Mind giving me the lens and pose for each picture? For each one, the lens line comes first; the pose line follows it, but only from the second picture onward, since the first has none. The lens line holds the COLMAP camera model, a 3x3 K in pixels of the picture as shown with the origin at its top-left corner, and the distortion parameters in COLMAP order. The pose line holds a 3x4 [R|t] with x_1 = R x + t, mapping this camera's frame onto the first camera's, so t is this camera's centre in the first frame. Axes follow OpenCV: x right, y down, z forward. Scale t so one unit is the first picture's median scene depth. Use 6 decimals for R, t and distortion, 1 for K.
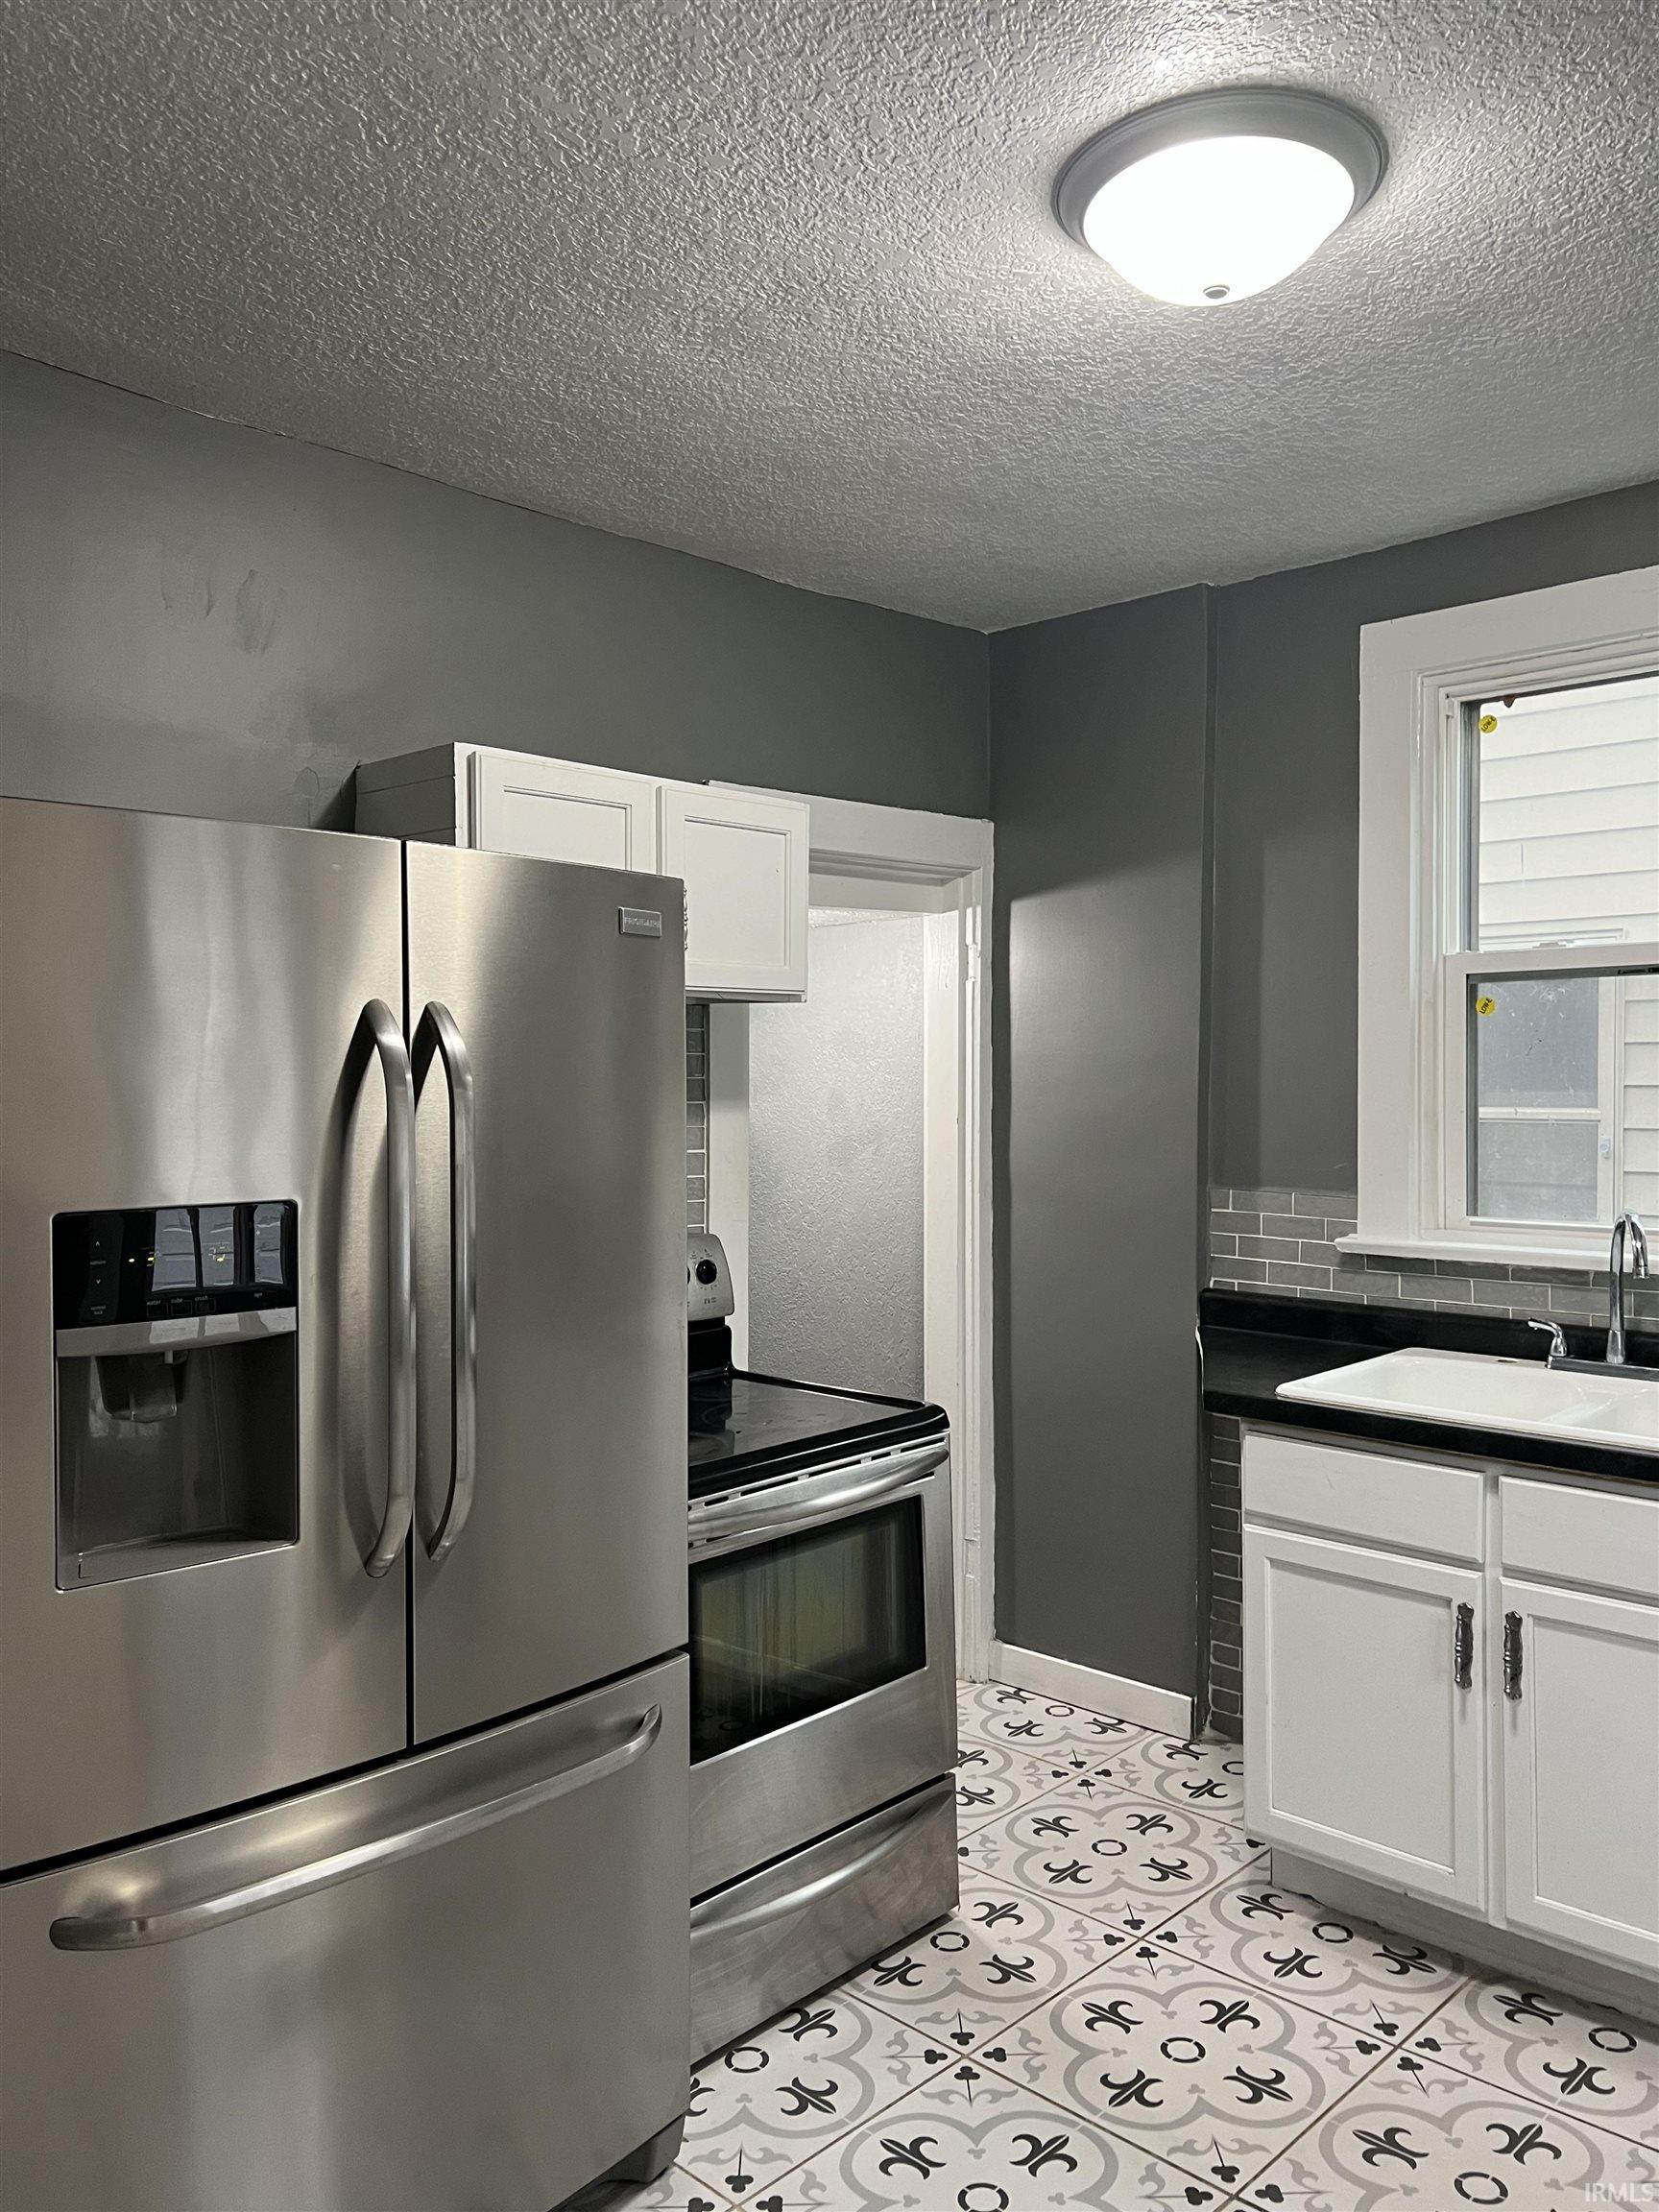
lens RADIAL K [[1667.2, 0, 844.1], [0, 1667.2, 1122.8], [0, 0, 1]] dist [0.065854, -0.071284]
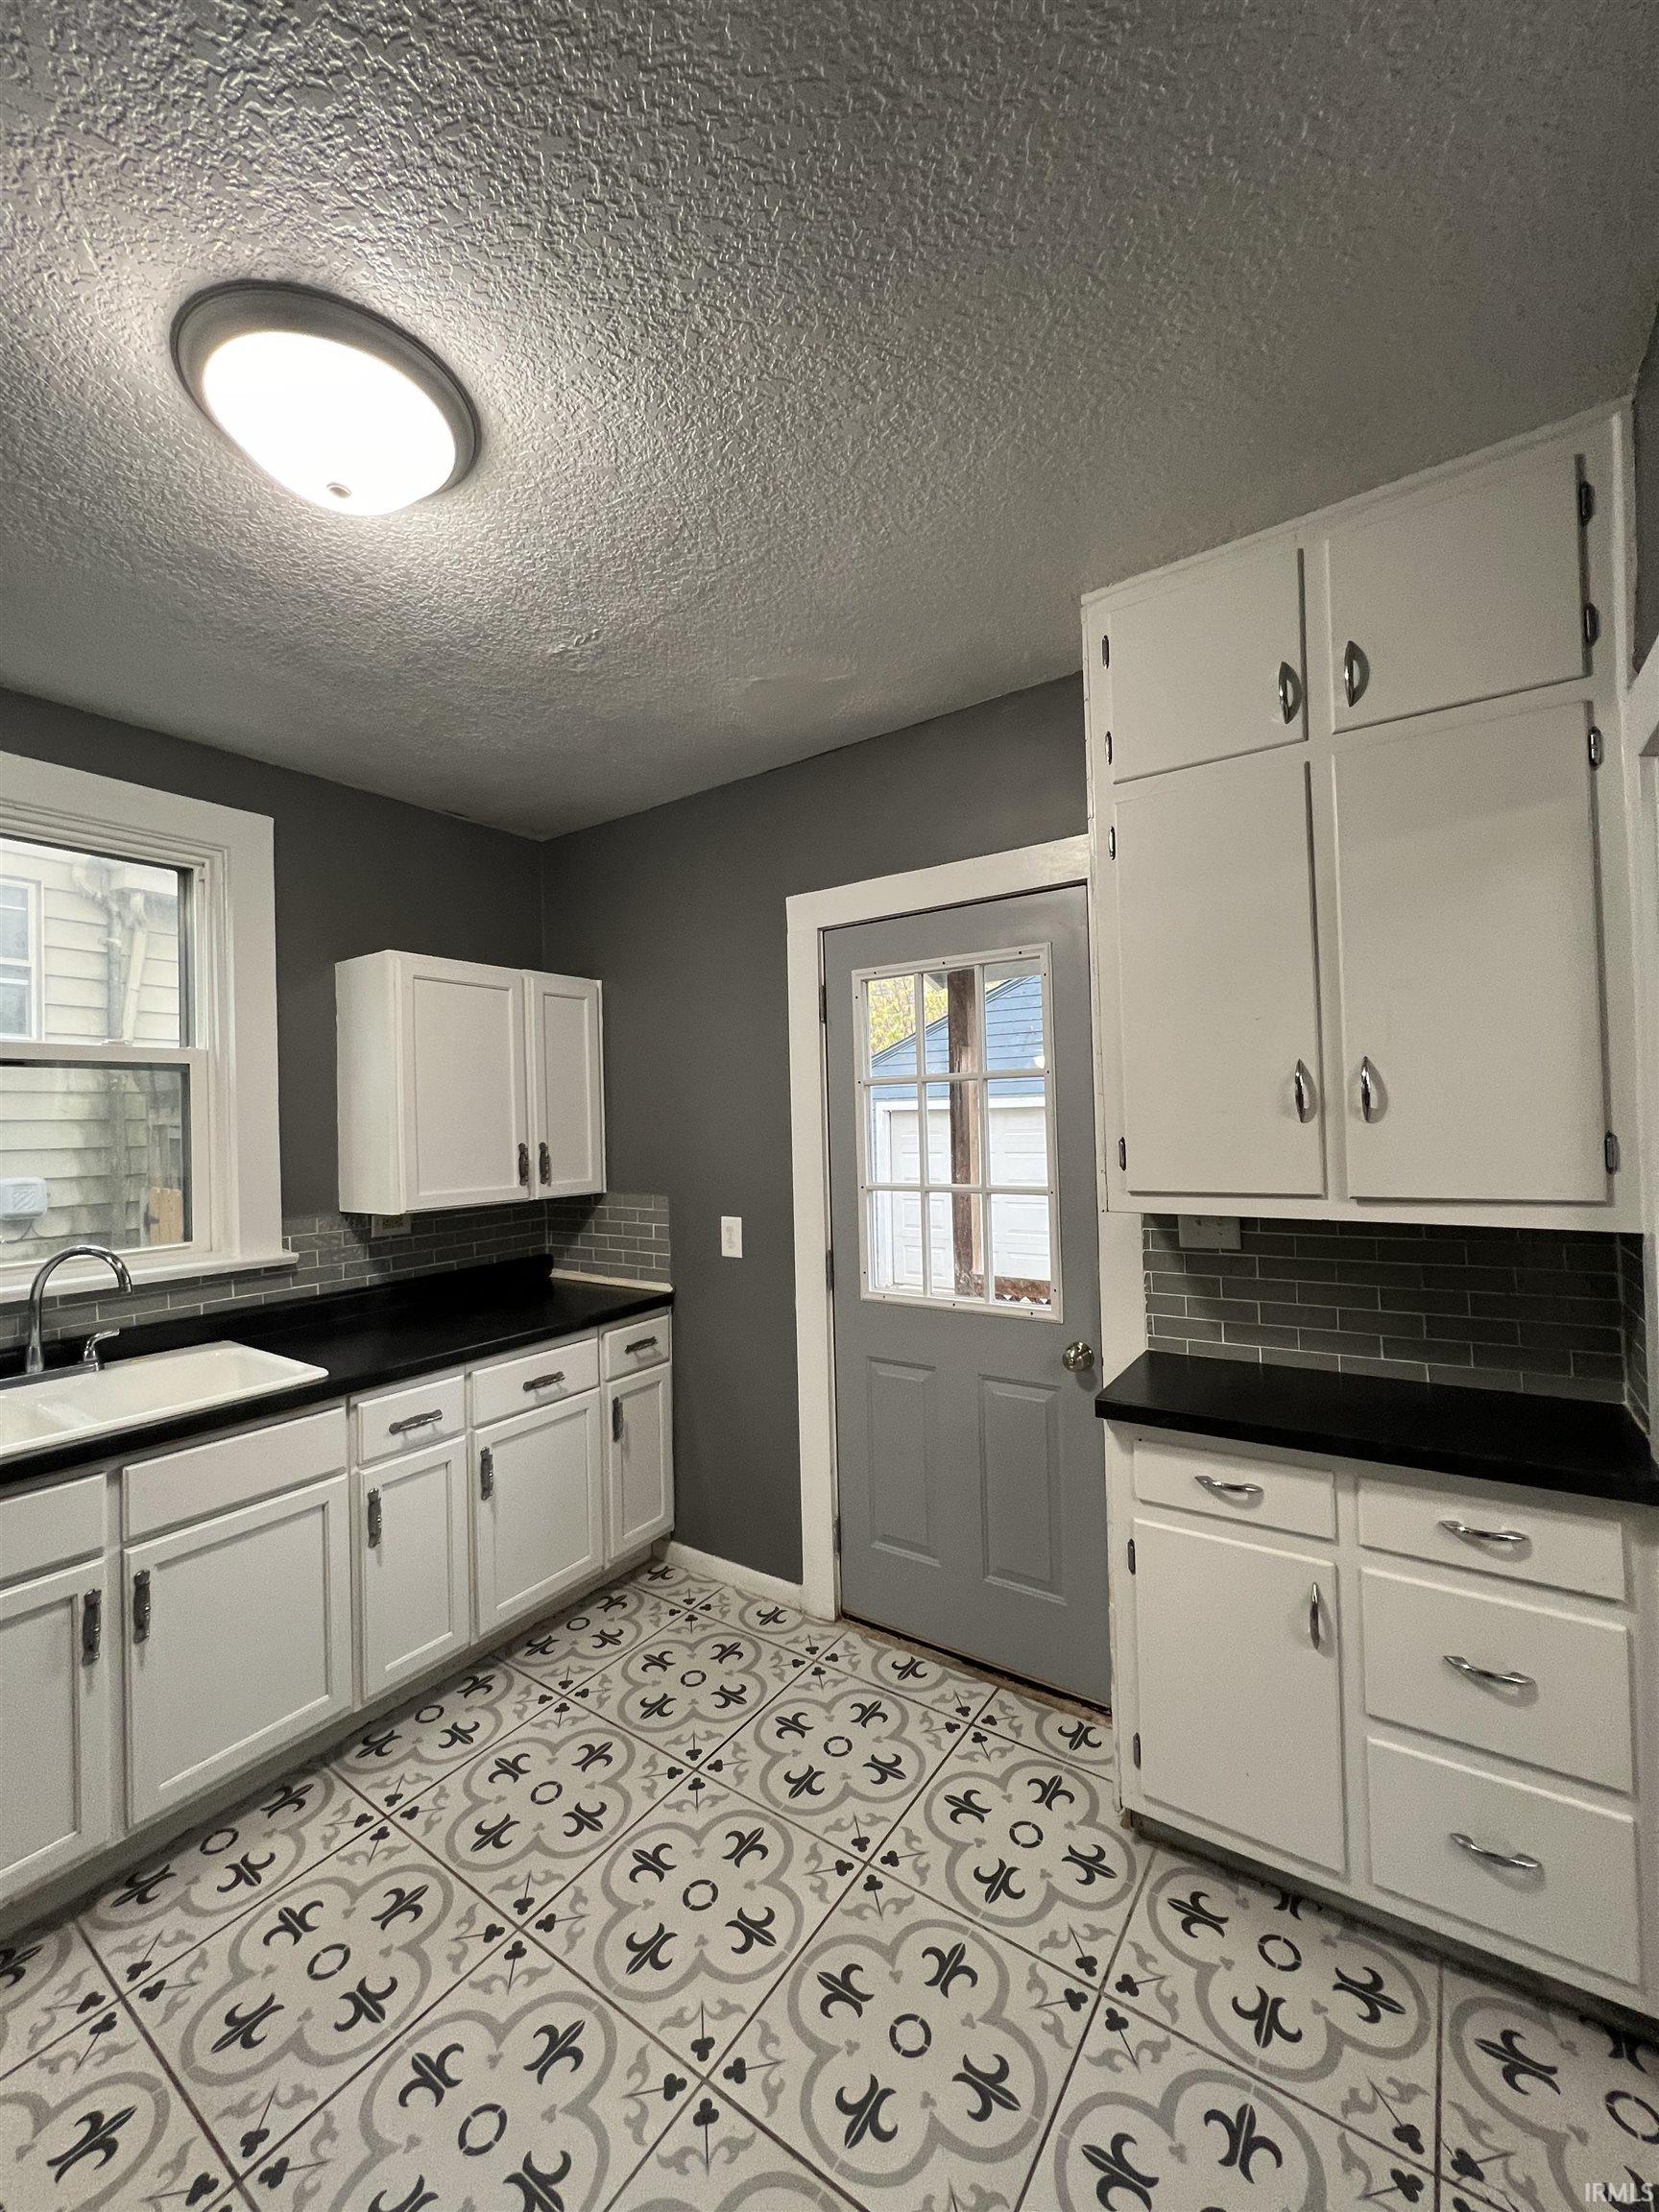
lens RADIAL K [[885.8, 0, 829.5], [0, 885.8, 1106.0], [0, 0, 1]] dist [-0.006004, -0.000001]
pose [[-0.169036, 0.023802, 0.985322, -0.311381], [0.052677, 0.998498, -0.015083, -0.016508], [-0.984201, 0.049354, -0.170036, 0.538233]]
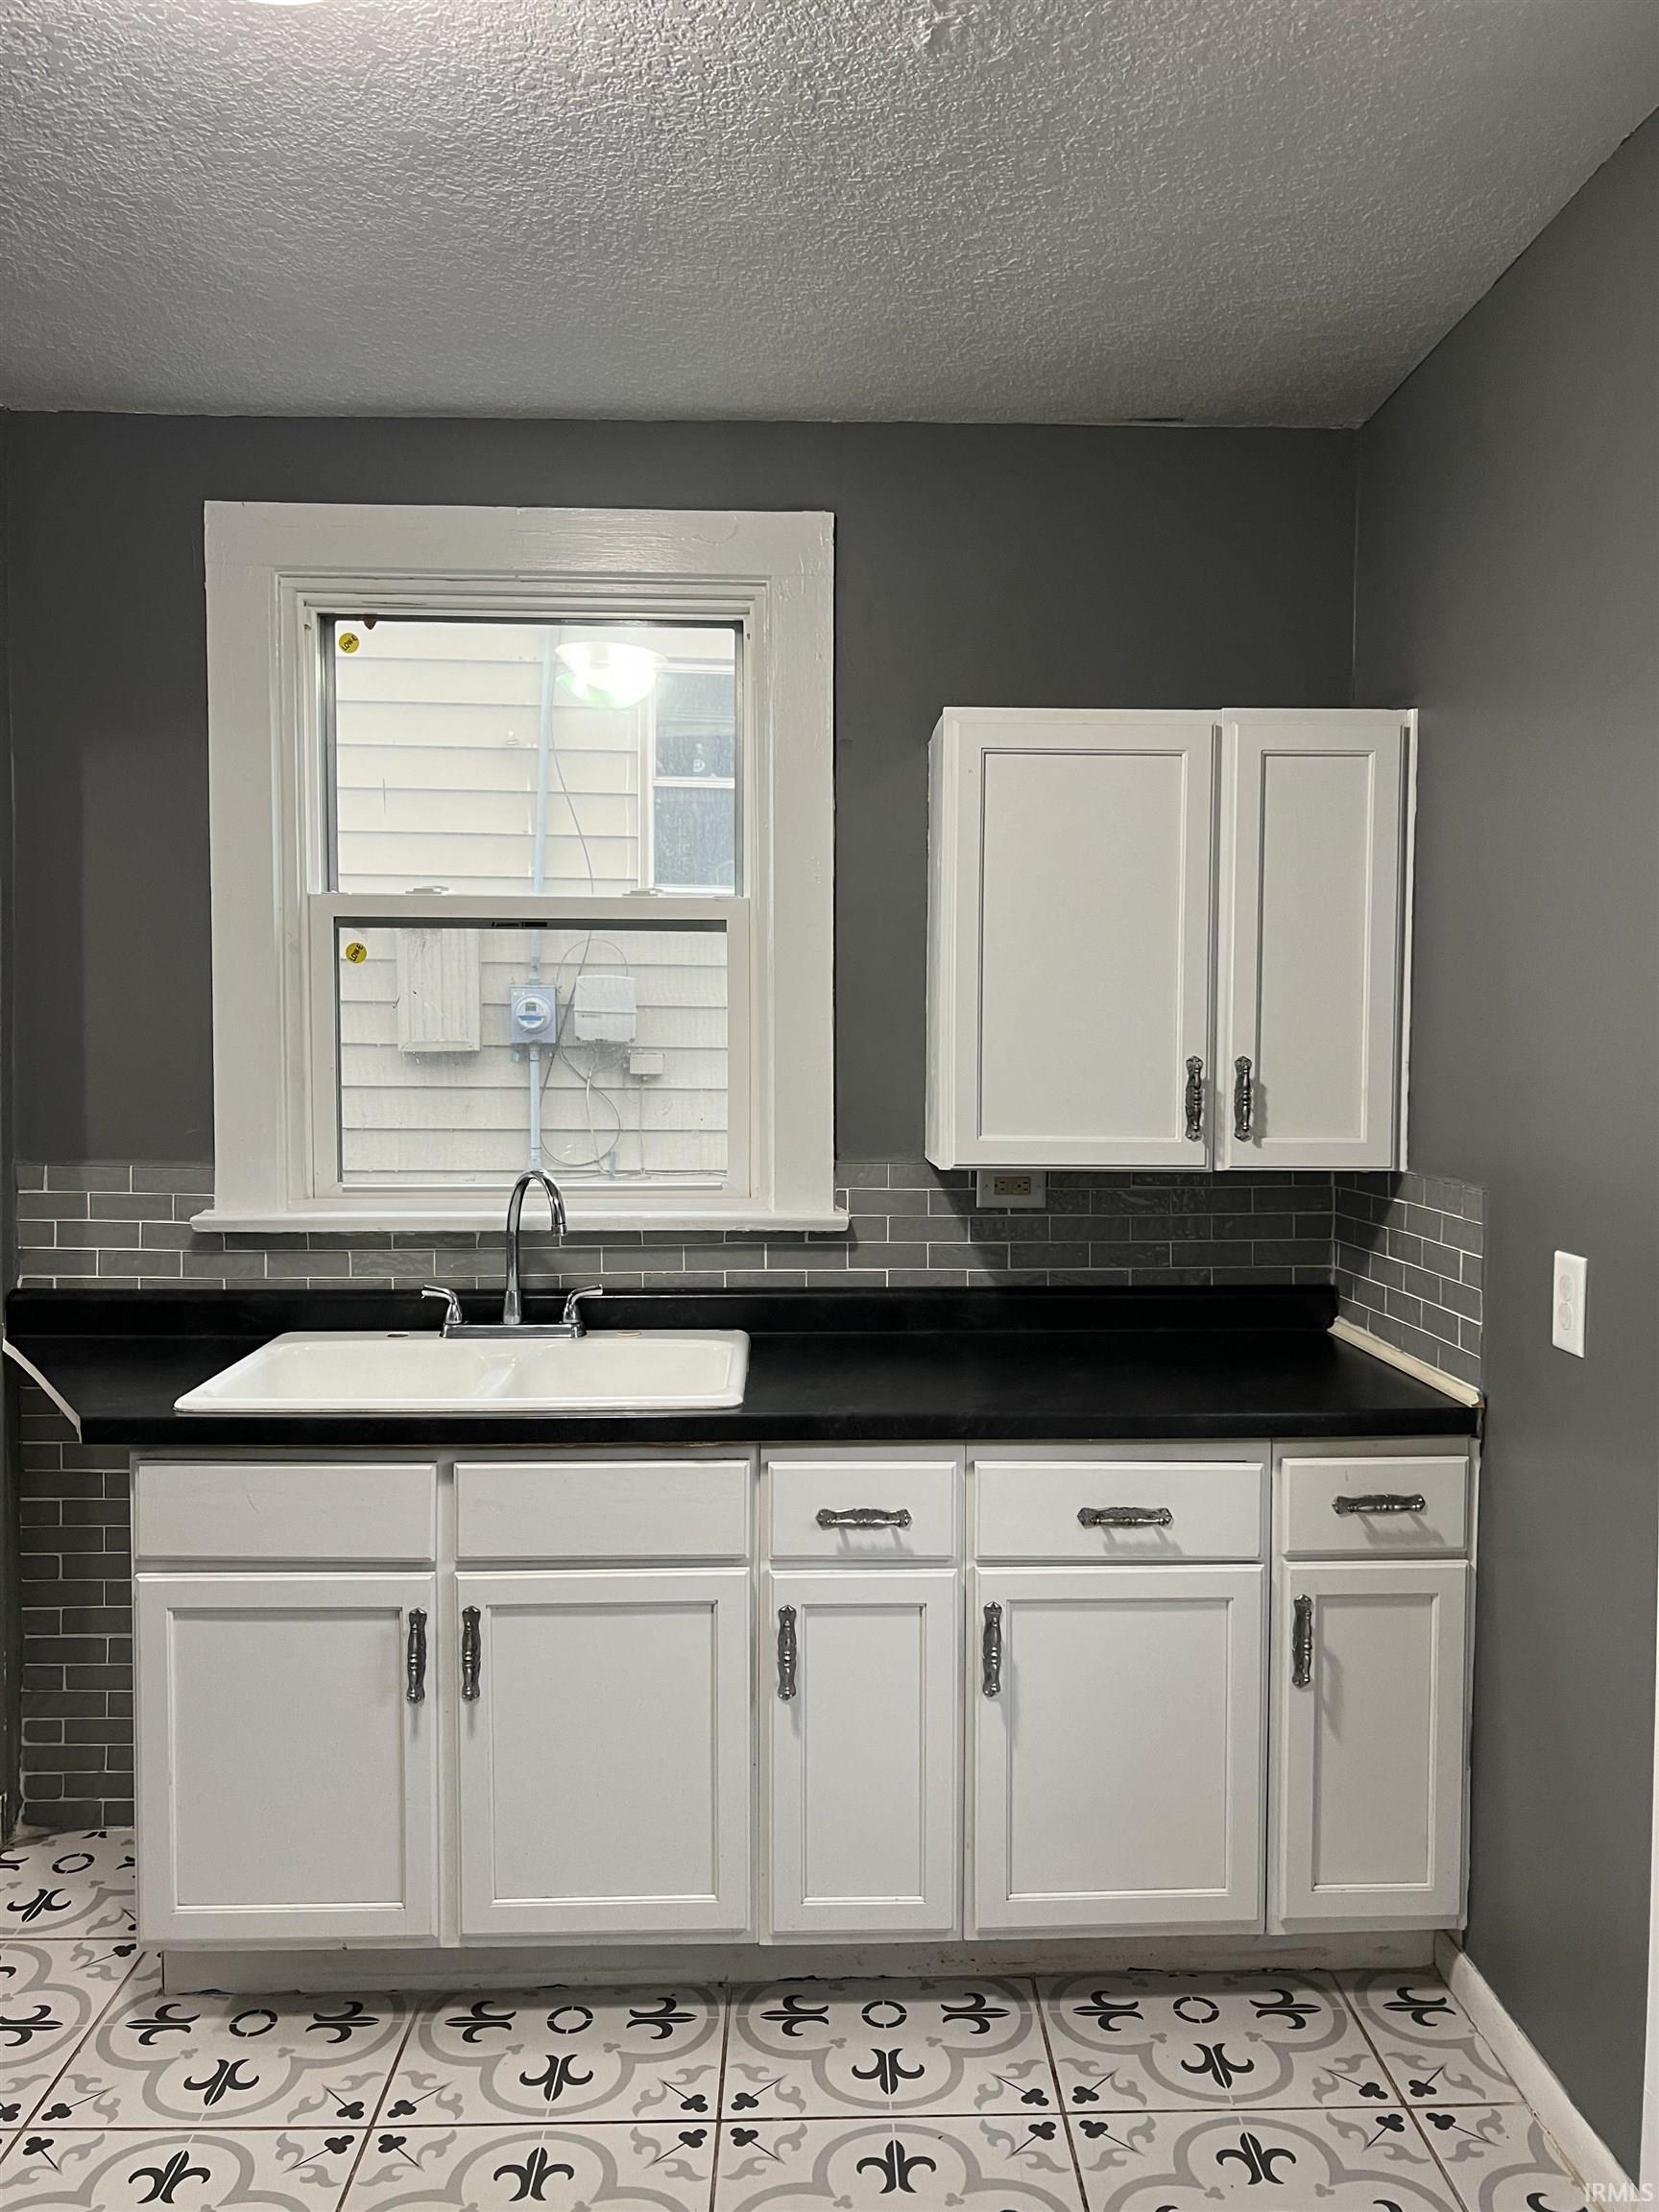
lens RADIAL K [[1658.6, 0, 858.7], [0, 1658.6, 1124.7], [0, 0, 1]] dist [0.050025, -0.070222]
pose [[0.695853, -0.027699, 0.717650, -0.095305], [0.010013, 0.999533, 0.028870, 0.001150], [-0.718114, -0.012904, 0.695806, 0.194494]]
